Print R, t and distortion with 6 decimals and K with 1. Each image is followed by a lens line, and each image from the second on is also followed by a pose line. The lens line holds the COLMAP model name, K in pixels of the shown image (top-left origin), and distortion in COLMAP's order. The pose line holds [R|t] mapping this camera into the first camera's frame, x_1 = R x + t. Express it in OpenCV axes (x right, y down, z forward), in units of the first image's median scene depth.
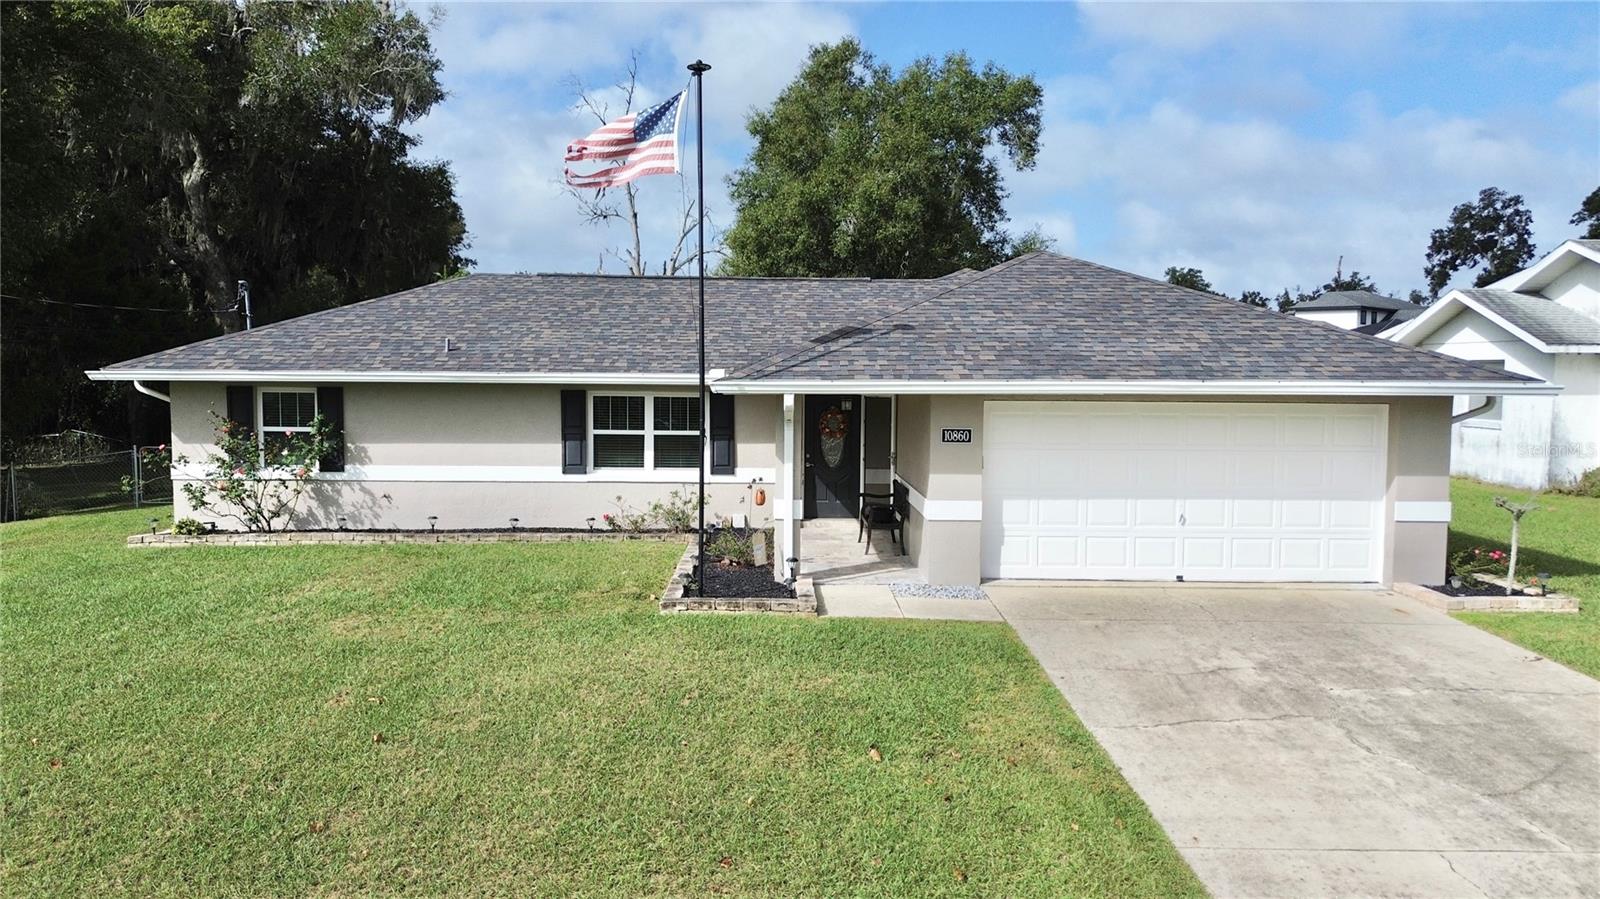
lens RADIAL K [[1138.4, 0, 800.0], [0, 1138.4, 449.5], [0, 0, 1]] dist [0.037196, -0.008091]
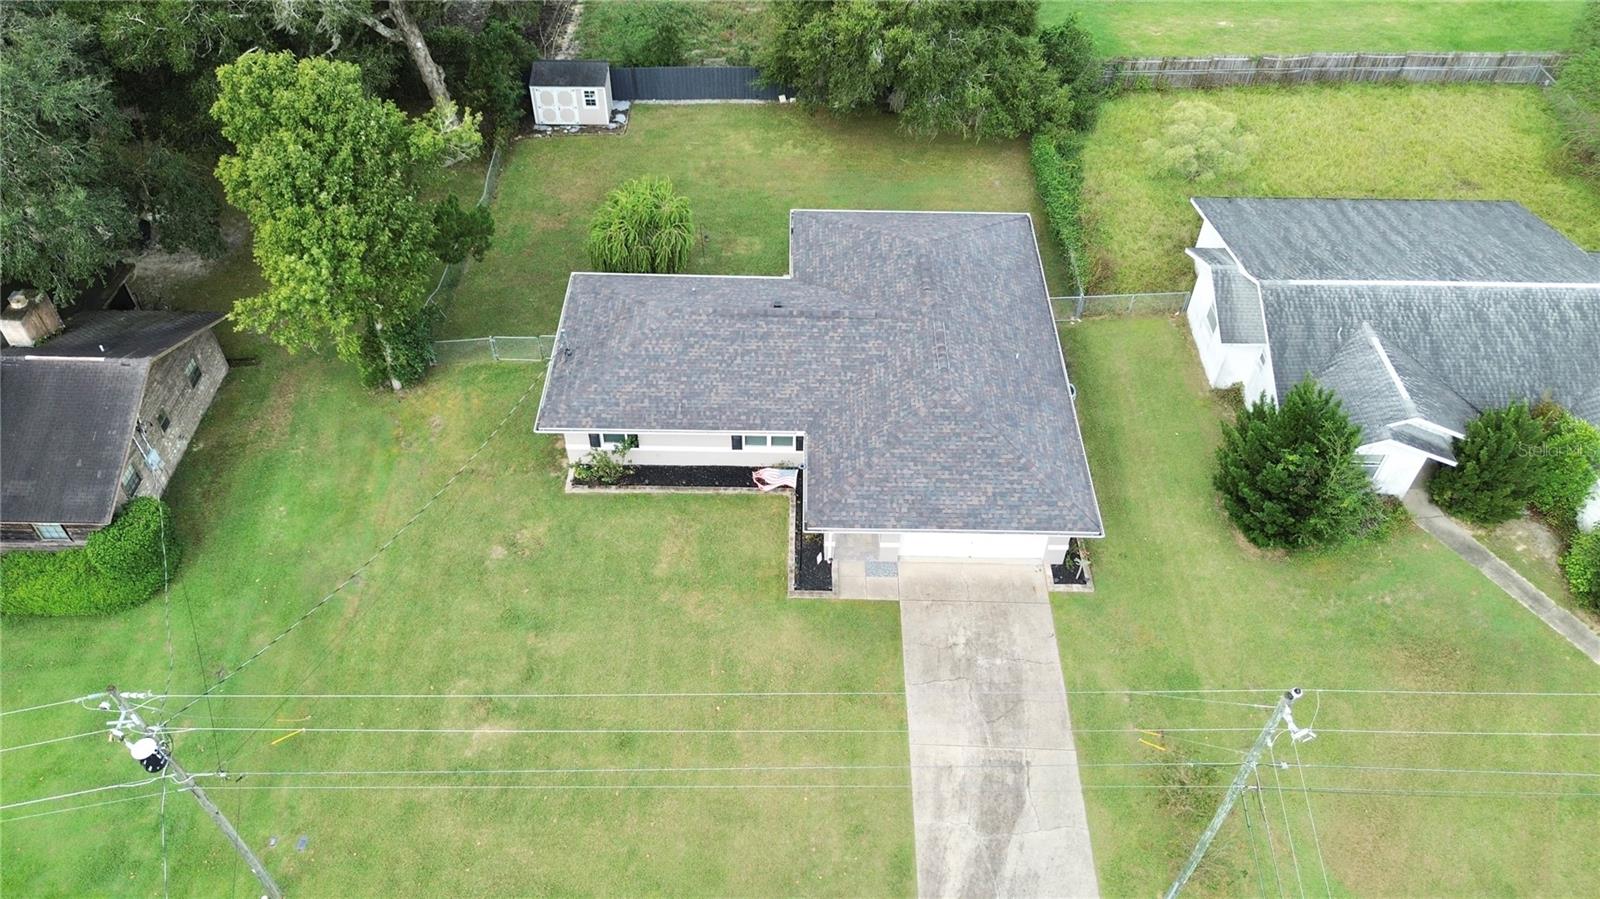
lens RADIAL K [[1140.6, 0, 800.0], [0, 1140.6, 449.5], [0, 0, 1]] dist [0.068252, -0.060720]
pose [[0.999563, 0.025047, -0.015710, -0.036591], [-0.008310, 0.747940, 0.663715, -1.585651], [0.028375, -0.663294, 0.747821, -0.754118]]
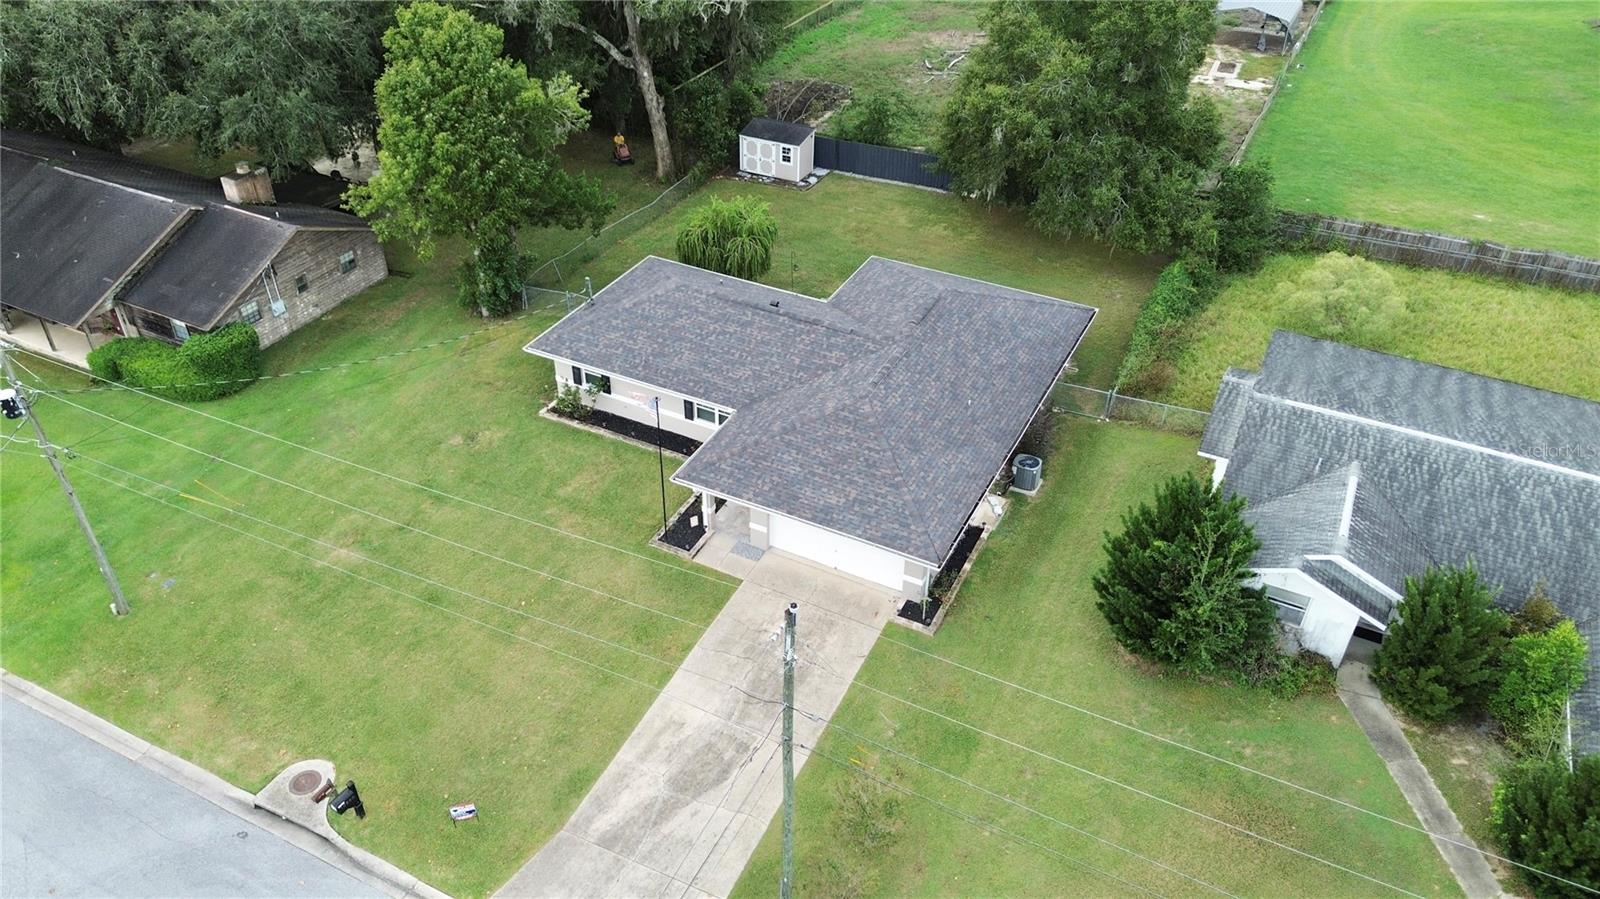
lens RADIAL K [[1140.6, 0, 800.0], [0, 1140.6, 449.5], [0, 0, 1]] dist [0.068252, -0.060720]
pose [[0.883126, 0.281693, -0.375151, 0.982992], [-0.040531, 0.842486, 0.537191, -1.297096], [0.467383, -0.459202, 0.755439, -0.783592]]
